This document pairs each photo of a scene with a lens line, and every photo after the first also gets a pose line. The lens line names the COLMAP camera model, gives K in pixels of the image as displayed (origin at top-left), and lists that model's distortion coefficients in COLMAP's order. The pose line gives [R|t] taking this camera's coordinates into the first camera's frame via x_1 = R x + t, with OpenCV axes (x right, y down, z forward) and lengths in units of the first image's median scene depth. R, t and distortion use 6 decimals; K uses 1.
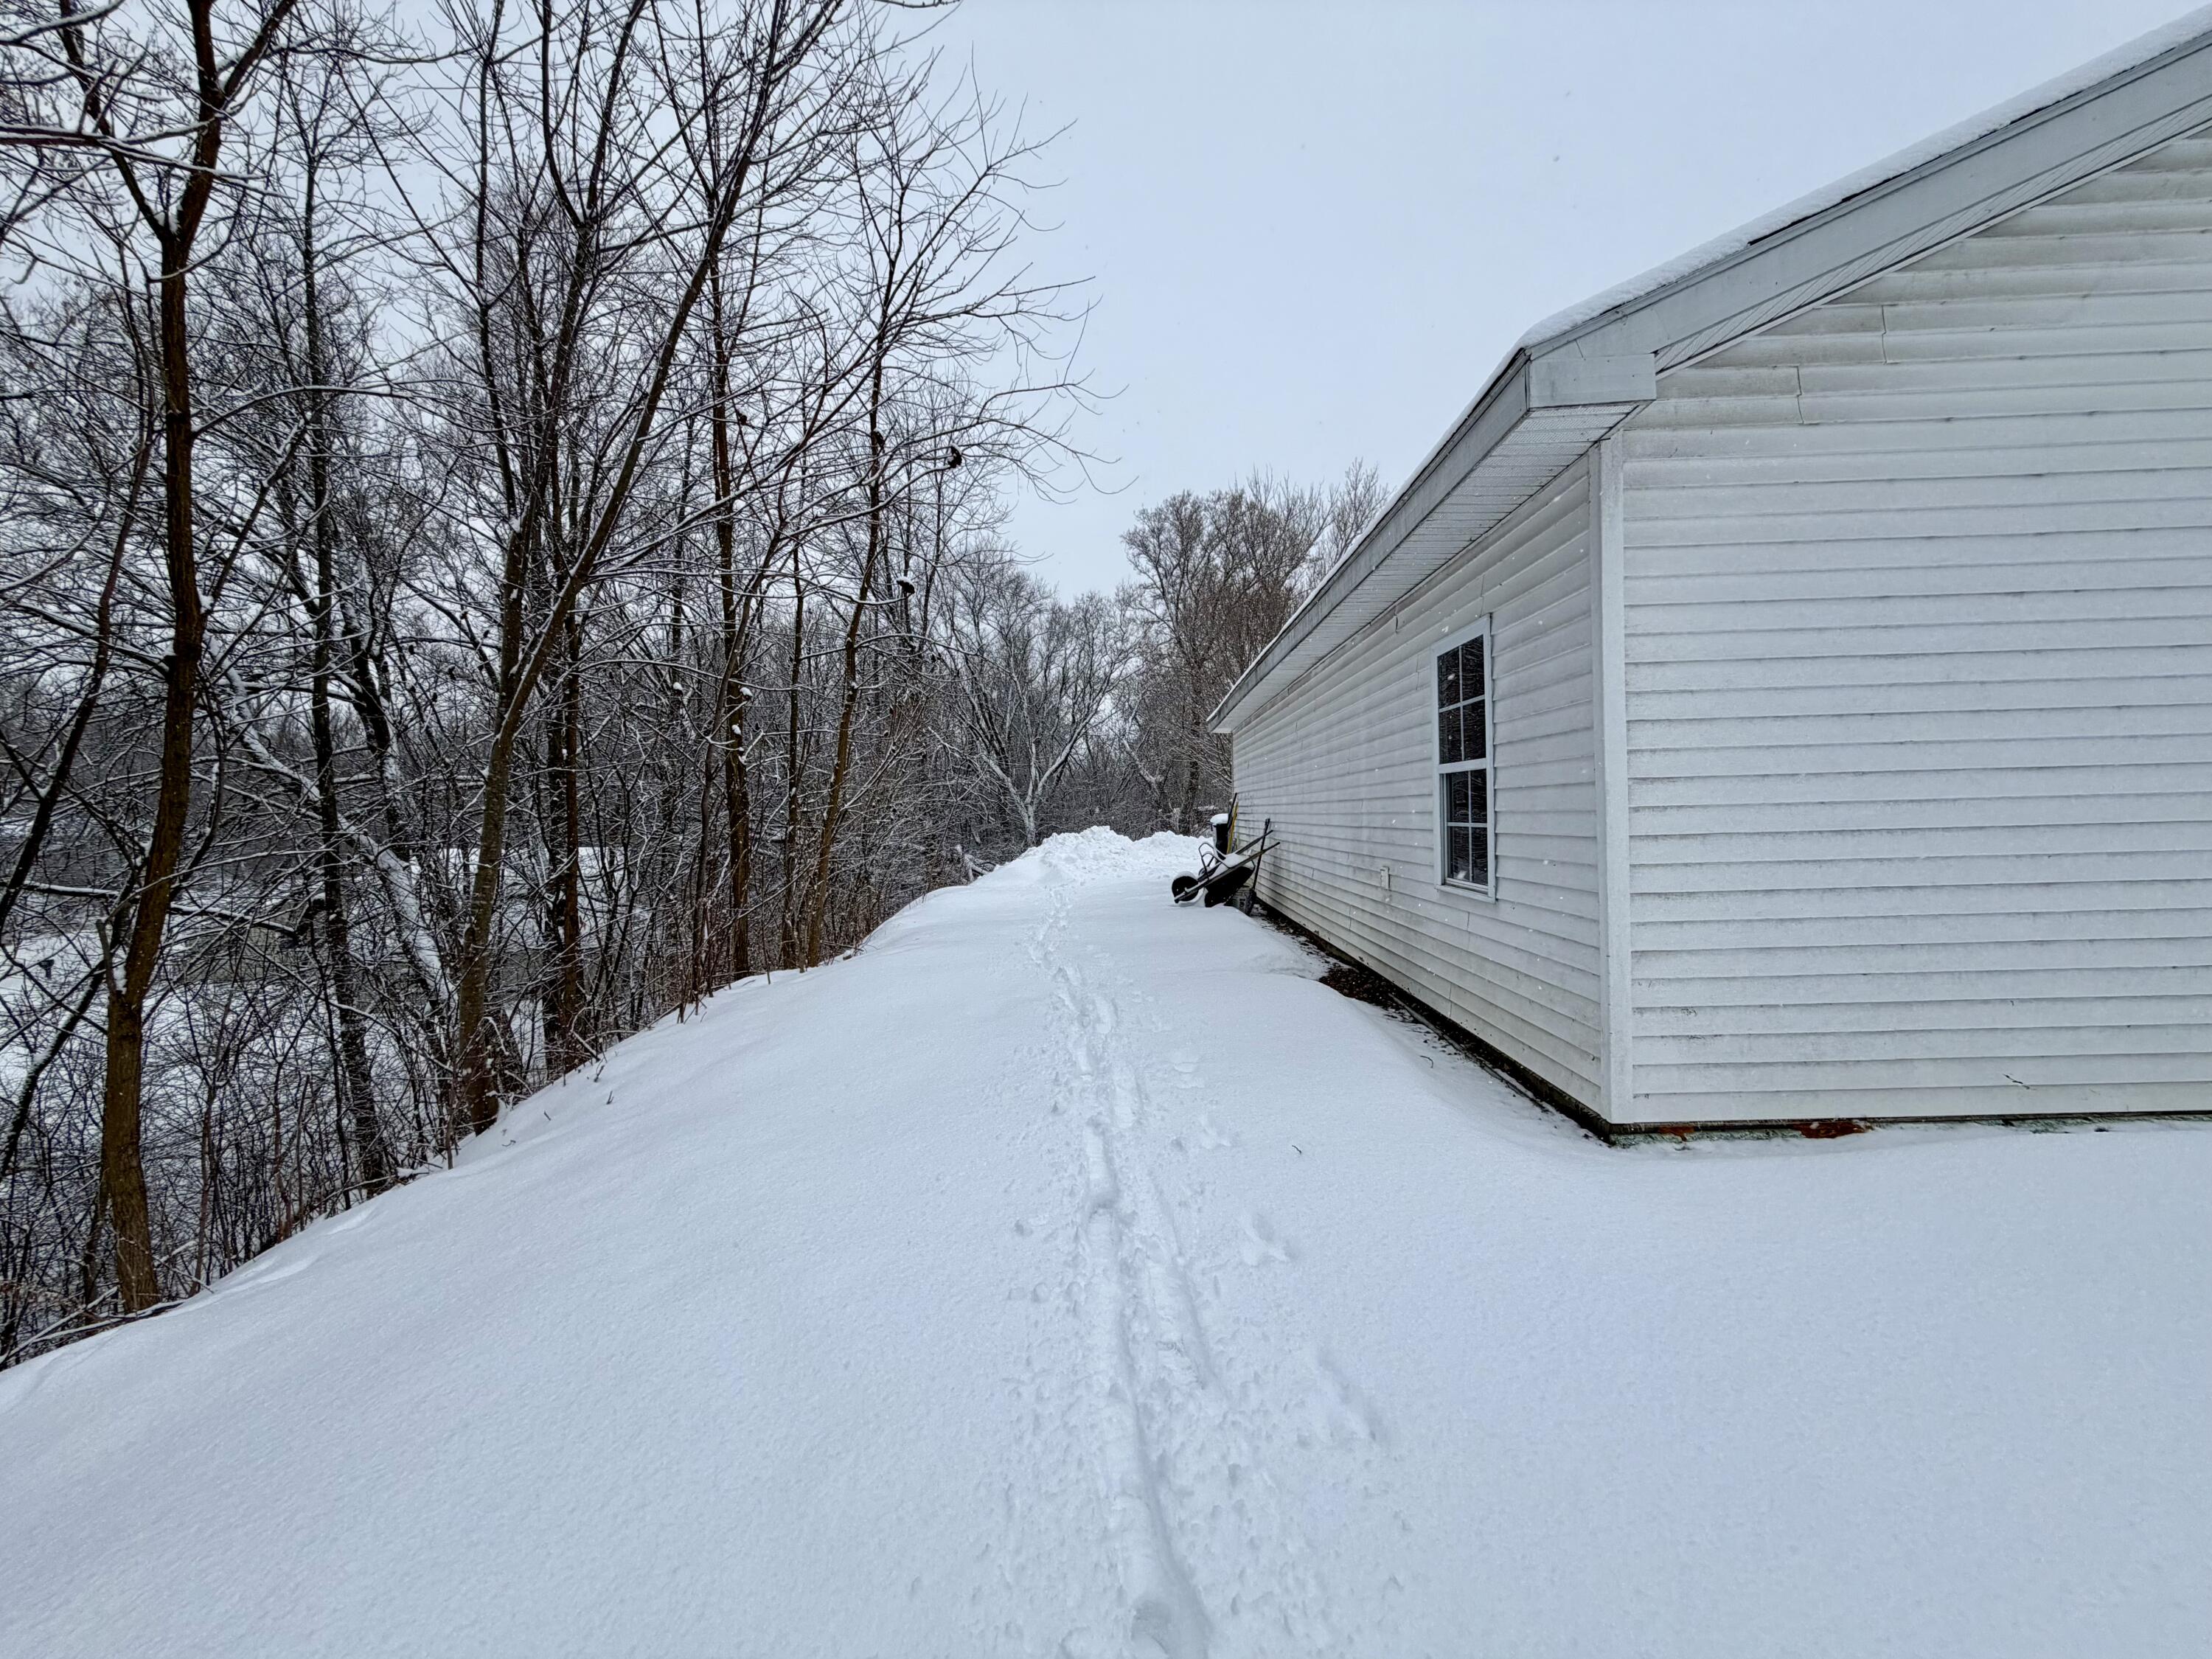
lens RADIAL K [[880.8, 0, 1102.2], [0, 880.8, 830.8], [0, 0, 1]] dist [0.000041, 0.000310]
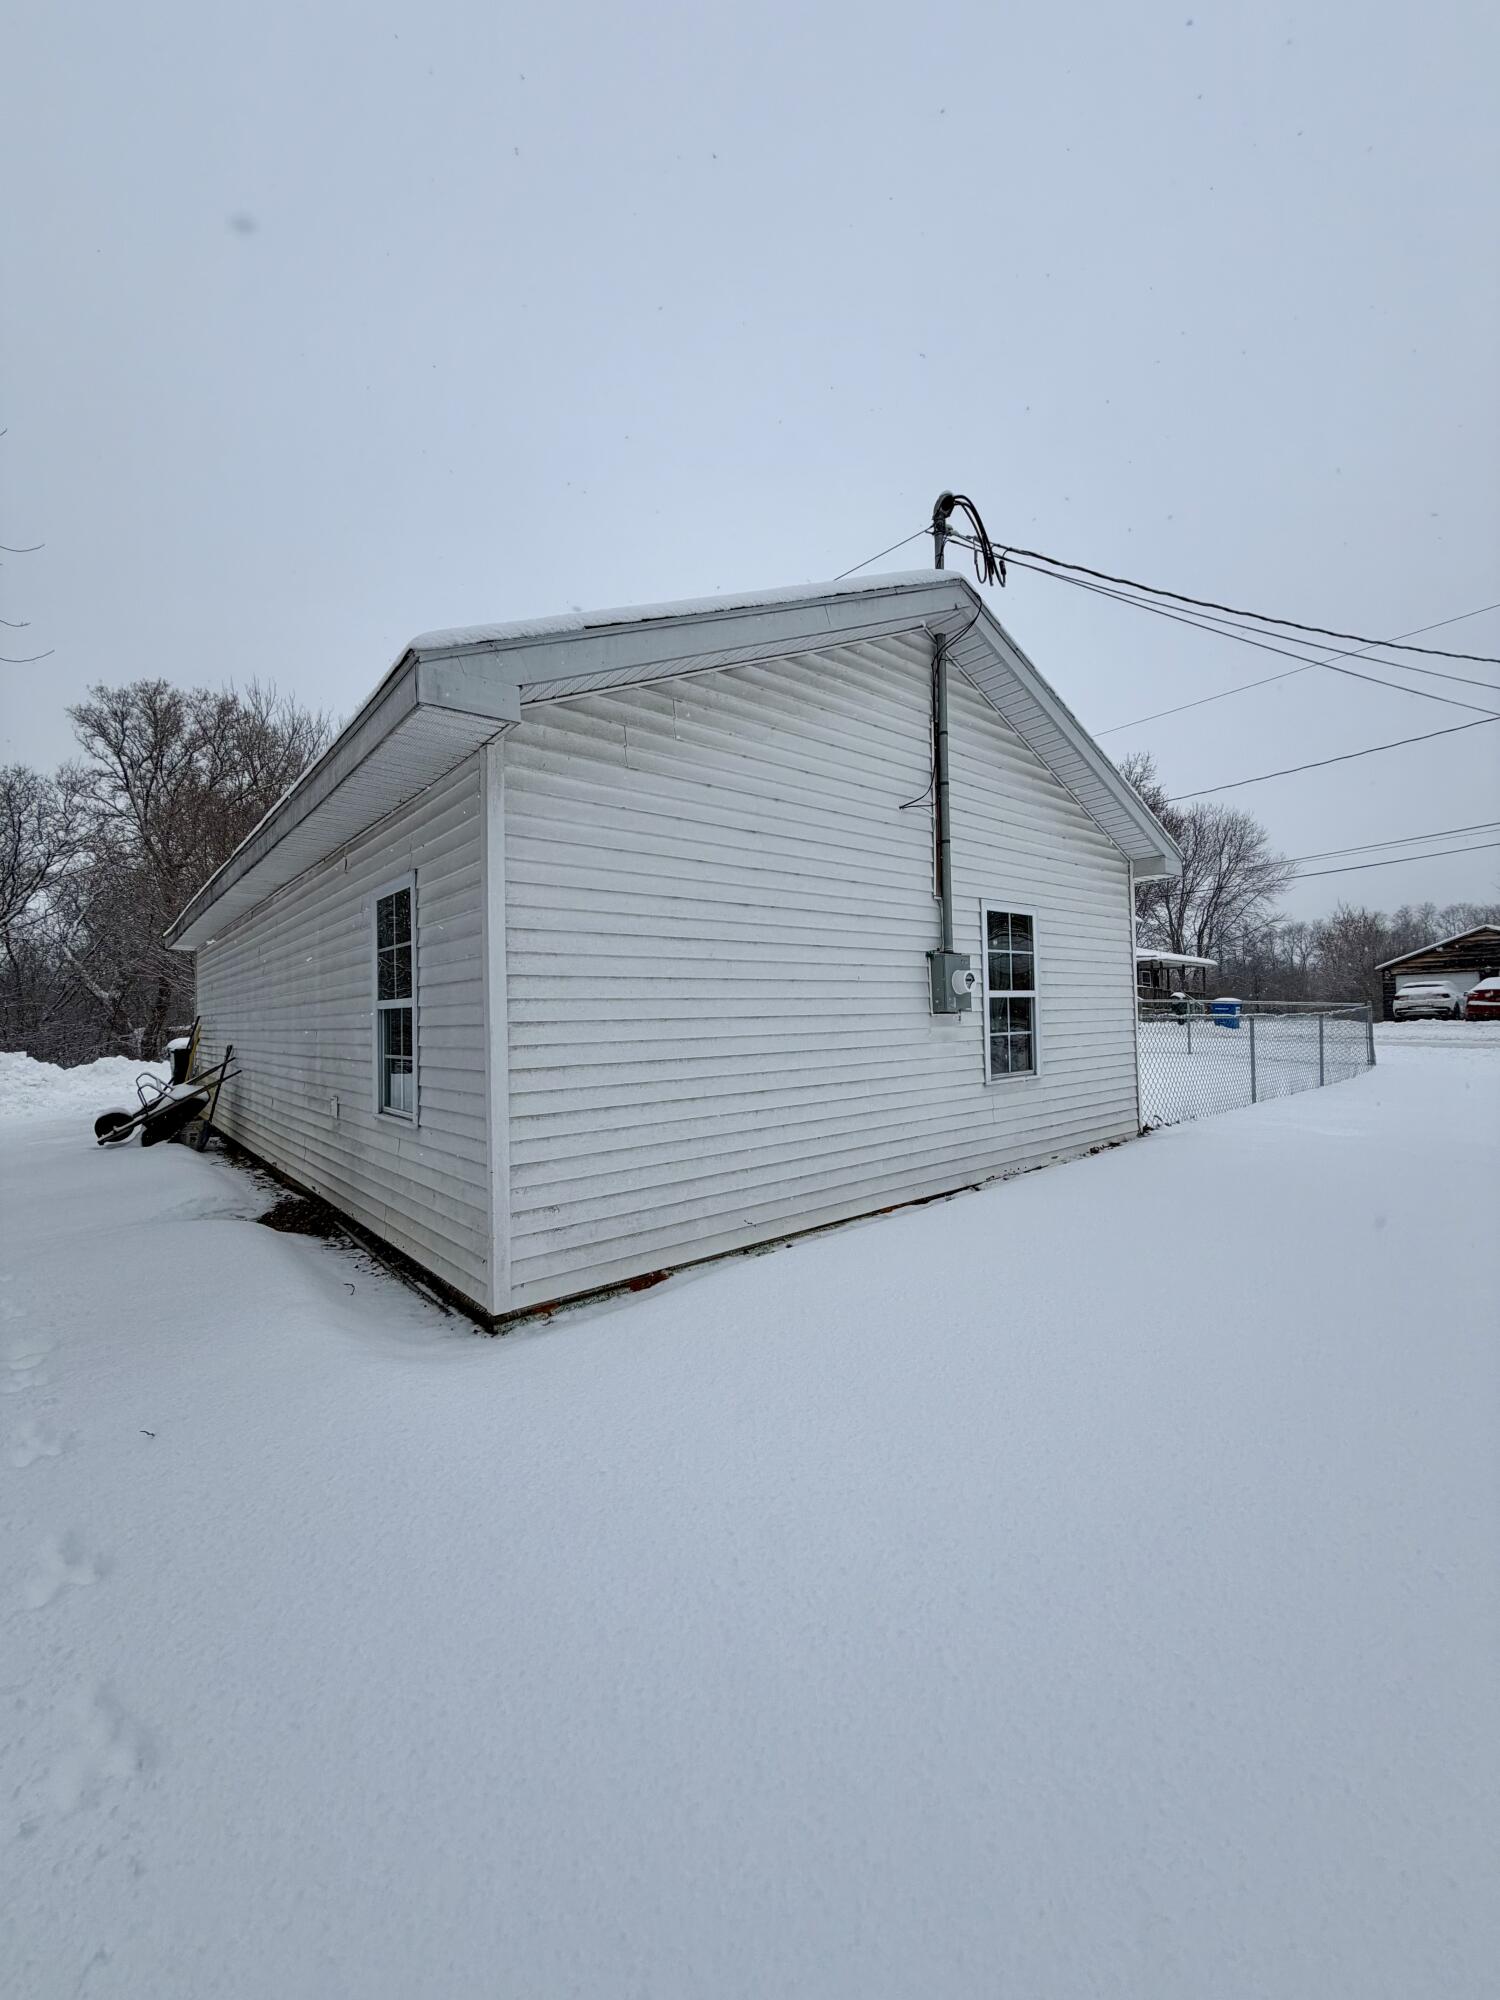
lens RADIAL K [[796.4, 0, 751.8], [0, 796.4, 997.8], [0, 0, 1]] dist [0.000041, 0.000310]
pose [[0.742334, 0.025734, 0.669536, 0.110881], [0.016367, 0.998268, -0.056516, -0.025373], [-0.669830, 0.052912, 0.740627, -0.038964]]
